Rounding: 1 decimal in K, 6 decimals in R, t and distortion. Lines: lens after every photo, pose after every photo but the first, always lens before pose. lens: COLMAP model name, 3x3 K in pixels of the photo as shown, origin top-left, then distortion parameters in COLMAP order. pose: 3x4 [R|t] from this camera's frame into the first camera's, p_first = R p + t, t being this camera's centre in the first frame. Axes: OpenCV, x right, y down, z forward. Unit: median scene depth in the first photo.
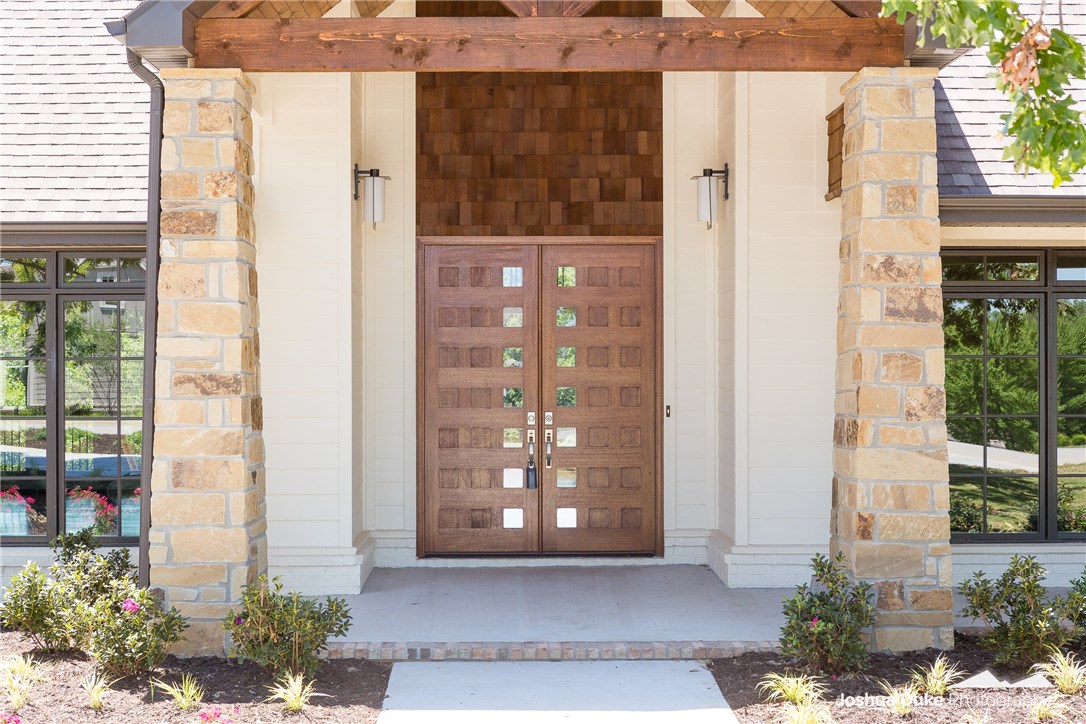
lens RADIAL K [[1968.0, 0, 543.0], [0, 1968.0, 362.0], [0, 0, 1]] dist [0.016819, 0.040221]
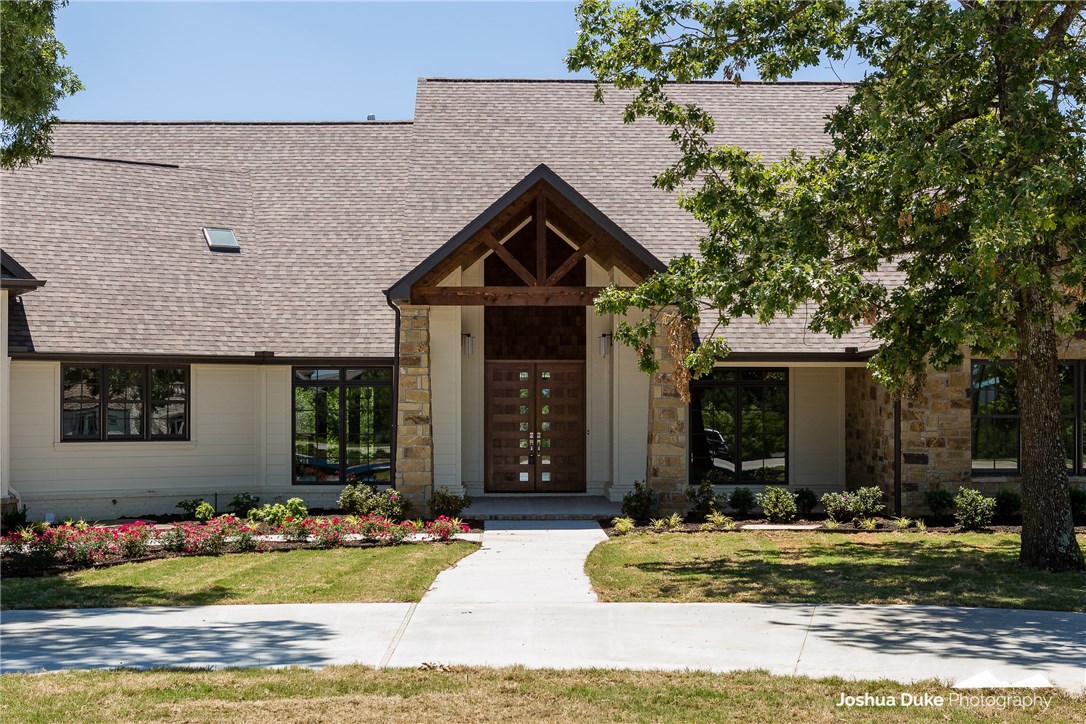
lens RADIAL K [[1343.4, 0, 543.0], [0, 1343.4, 362.0], [0, 0, 1]] dist [0.009450, -0.003553]
pose [[0.999914, 0.002598, 0.012818, -0.013576], [-0.002133, 0.999343, -0.036183, -0.001569], [-0.012904, 0.036153, 0.999263, -0.661952]]
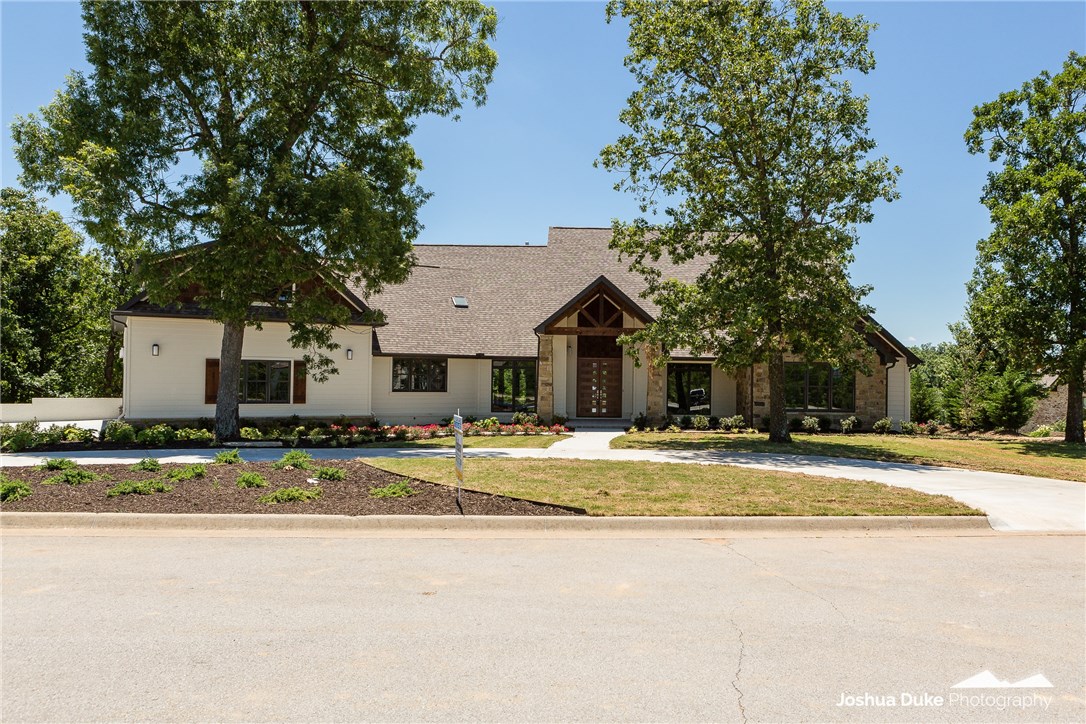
lens RADIAL K [[733.7, 0, 618.2], [0, 733.7, 359.7], [0, 0, 1]] dist [0.000195, 0.000863]
pose [[0.999719, 0.016616, 0.016890, 0.015108], [-0.016165, 0.999519, -0.026479, -0.006945], [-0.017322, 0.026198, 0.999507, -1.036959]]
